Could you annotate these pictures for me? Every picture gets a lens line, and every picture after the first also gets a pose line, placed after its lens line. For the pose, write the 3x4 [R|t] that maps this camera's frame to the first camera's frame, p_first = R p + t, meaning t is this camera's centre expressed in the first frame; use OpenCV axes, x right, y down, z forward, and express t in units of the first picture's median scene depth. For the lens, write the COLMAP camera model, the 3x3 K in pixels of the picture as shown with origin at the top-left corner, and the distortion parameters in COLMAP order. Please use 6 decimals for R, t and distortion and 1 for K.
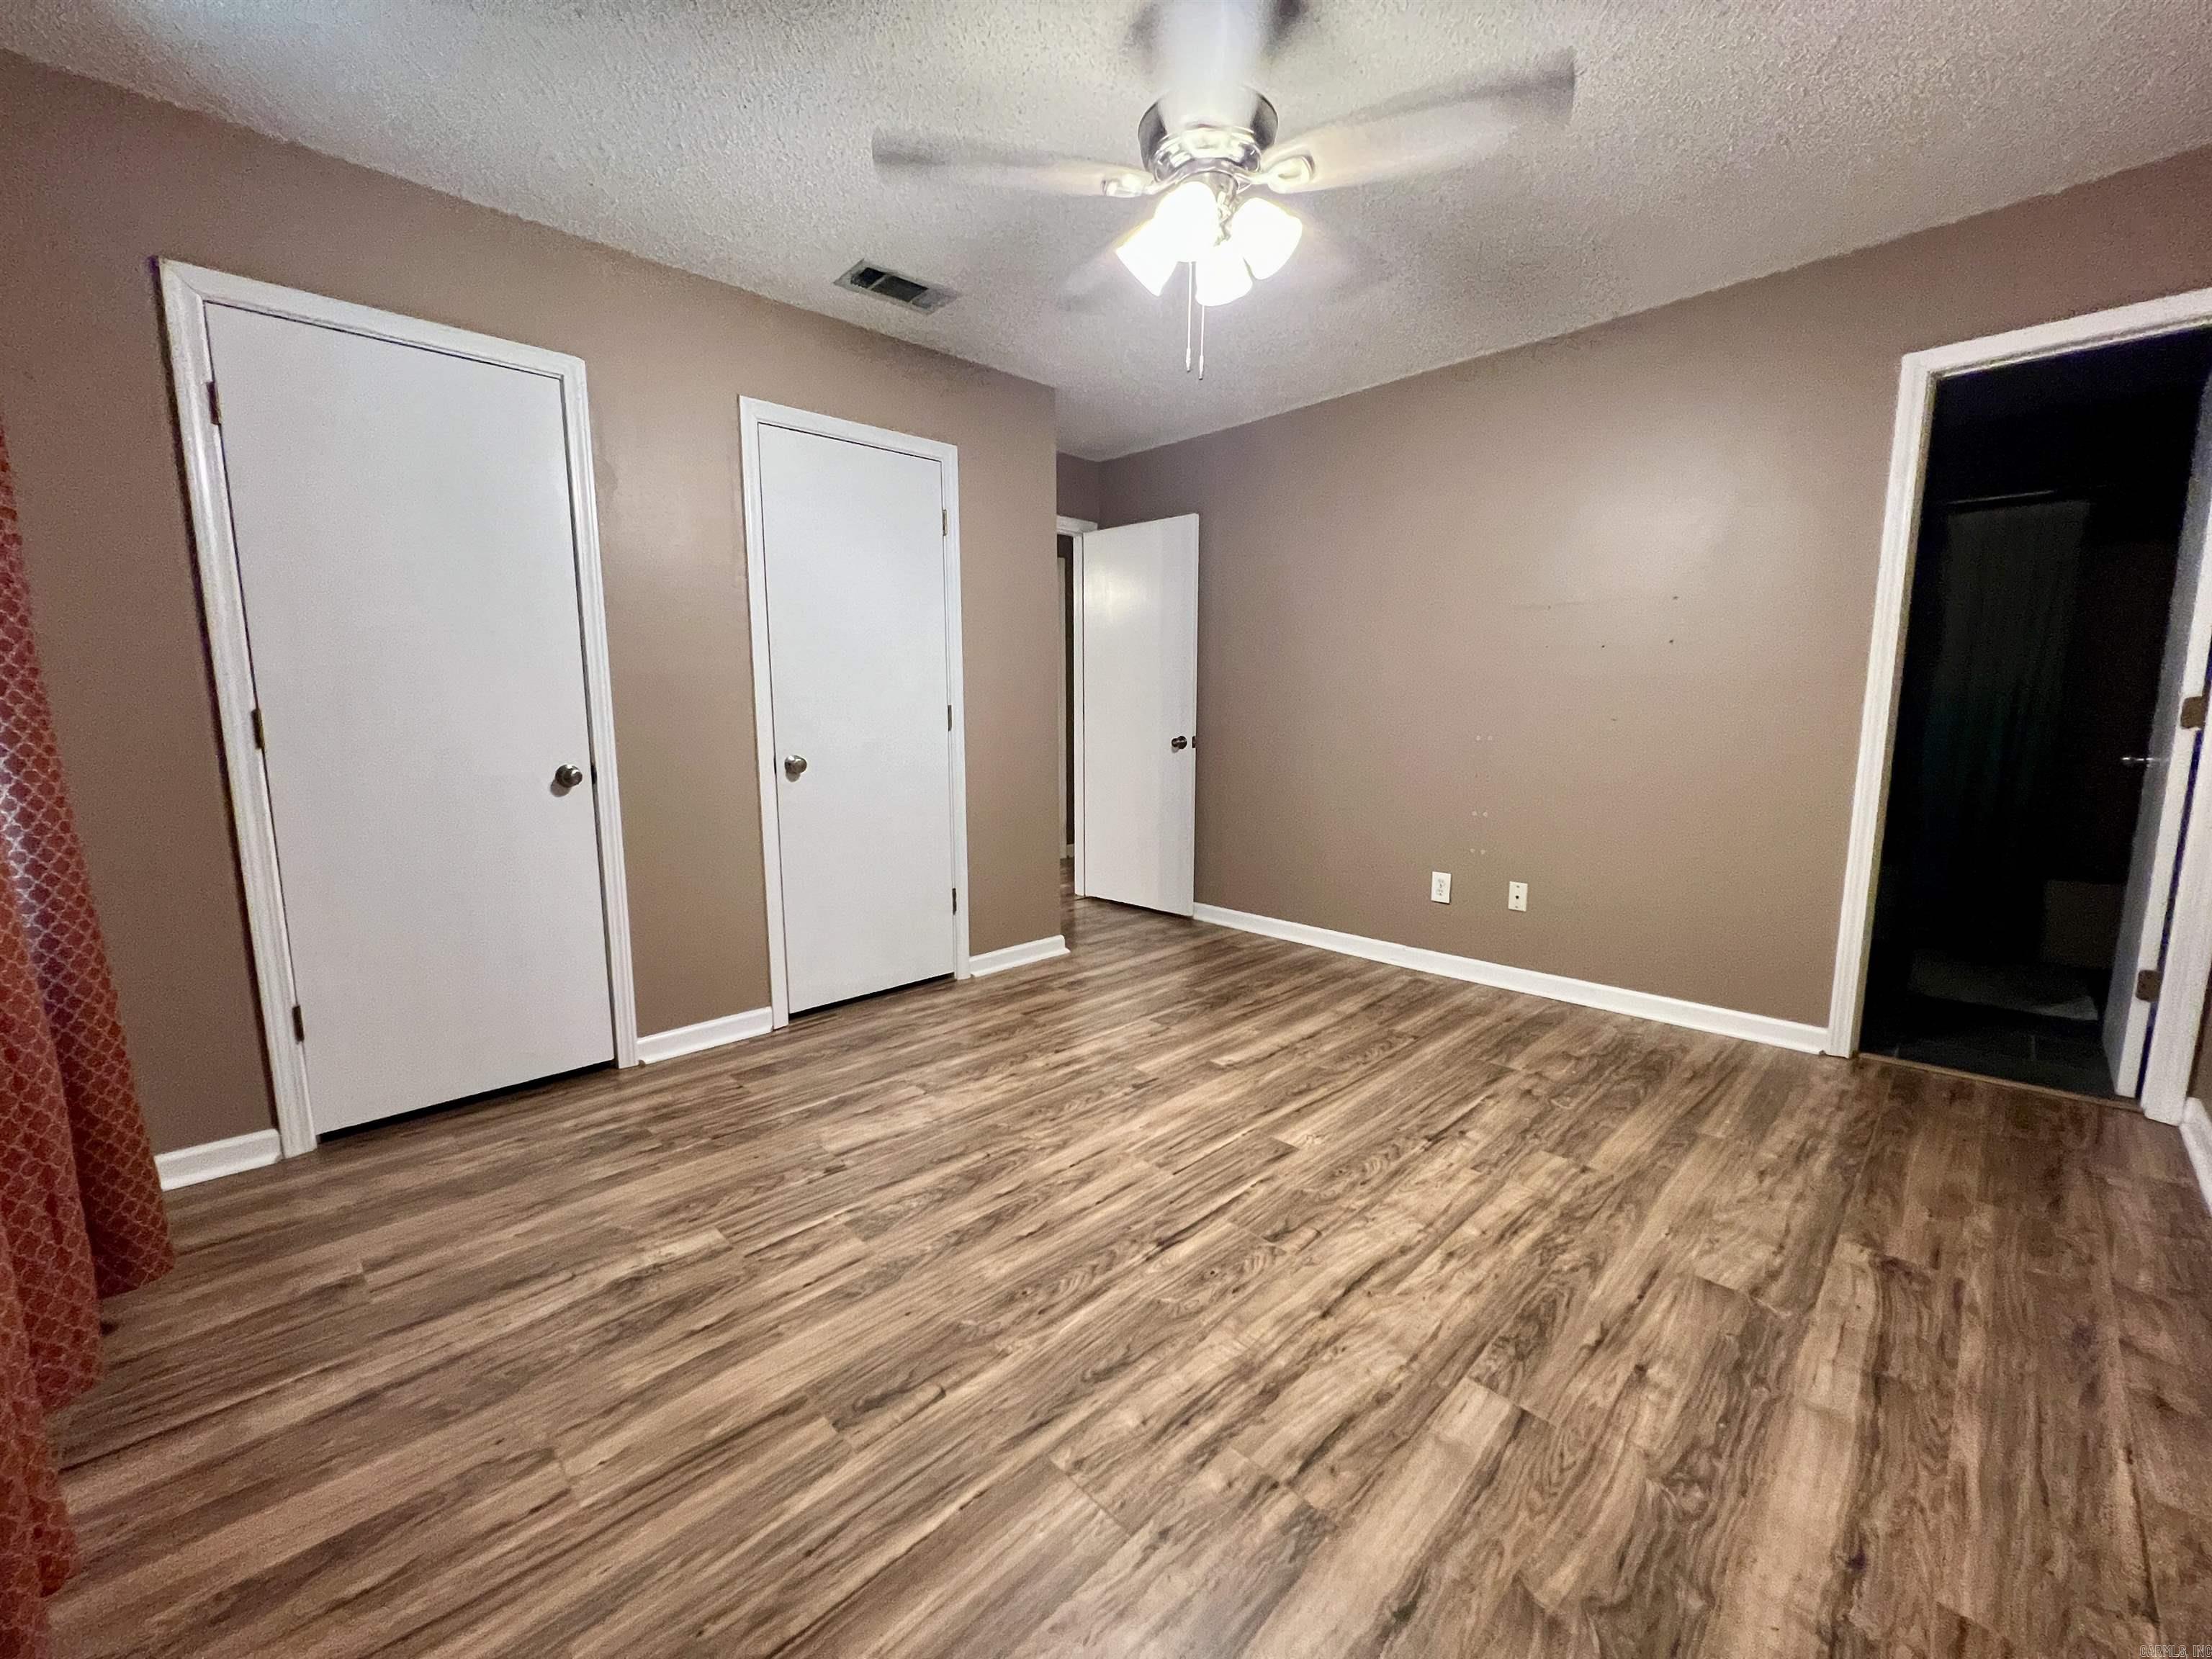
lens RADIAL K [[880.5, 0, 1106.0], [0, 880.5, 829.5], [0, 0, 1]] dist [-0.000046, 0.000178]
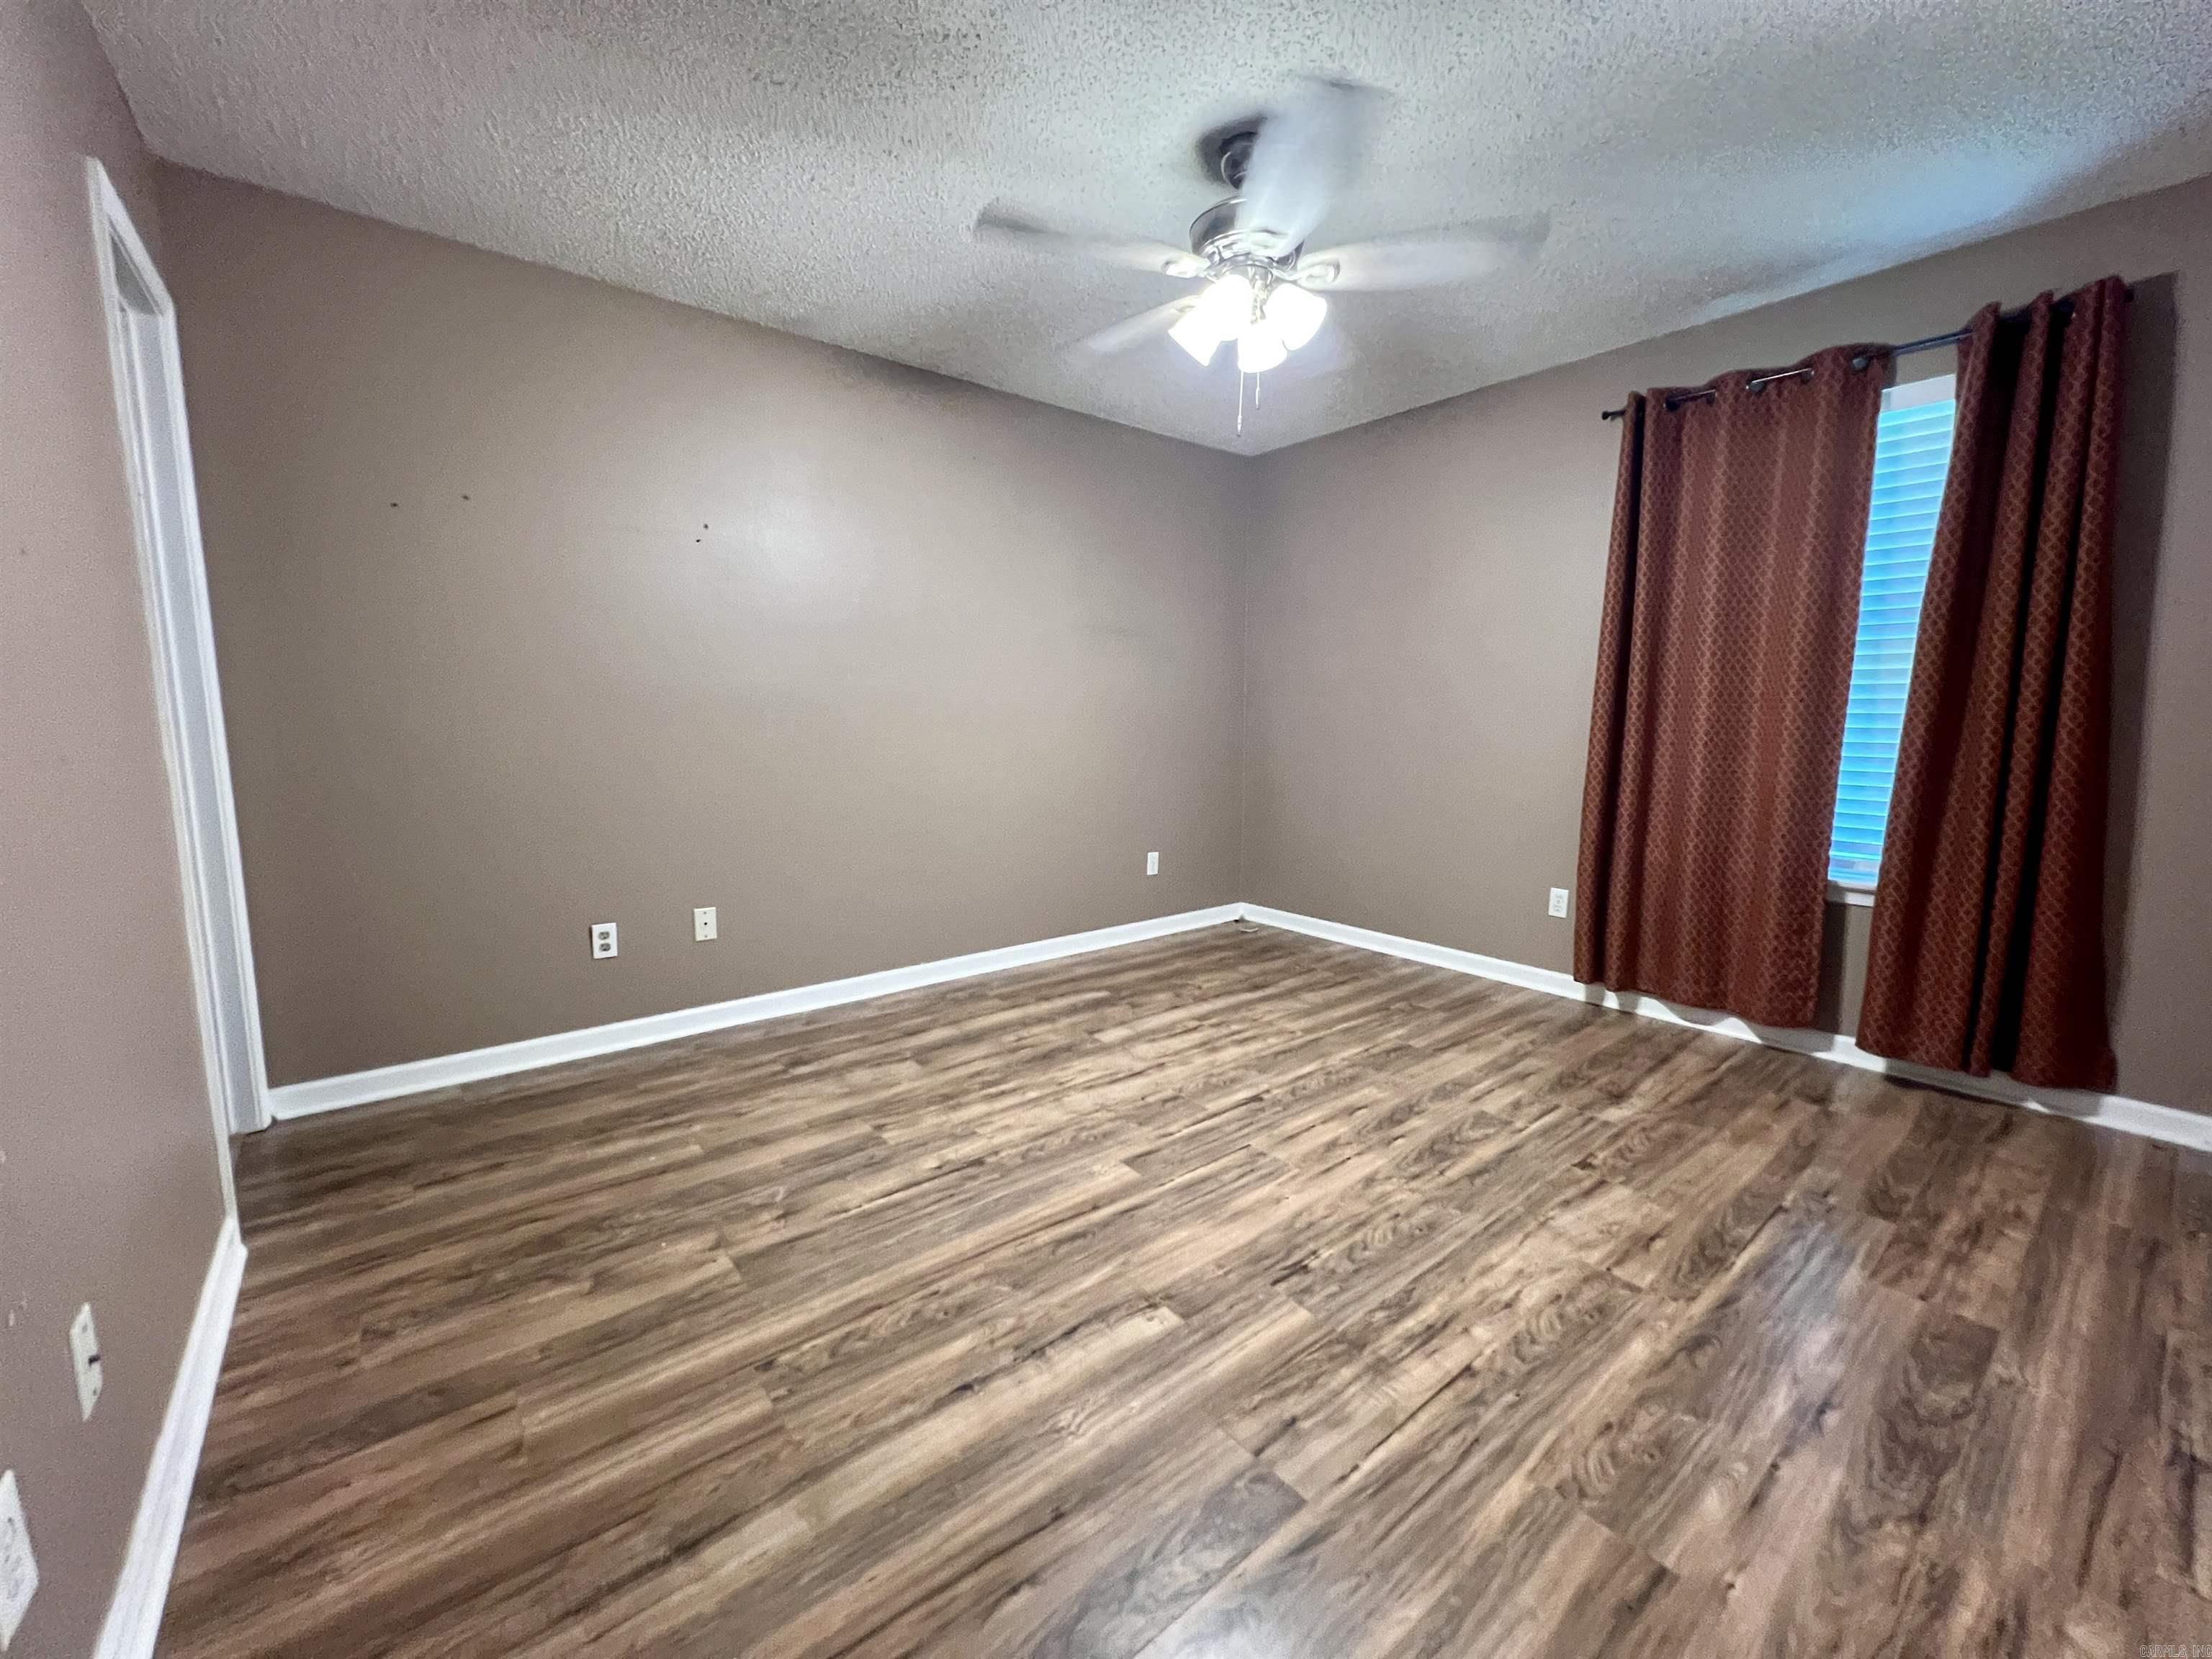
lens RADIAL K [[880.5, 0, 1106.0], [0, 880.5, 829.5], [0, 0, 1]] dist [-0.000046, 0.000178]
pose [[-0.995804, -0.008229, 0.091136, 0.156434], [0.016908, 0.962254, 0.271628, -0.278699], [-0.089932, 0.272029, -0.958078, 1.940822]]
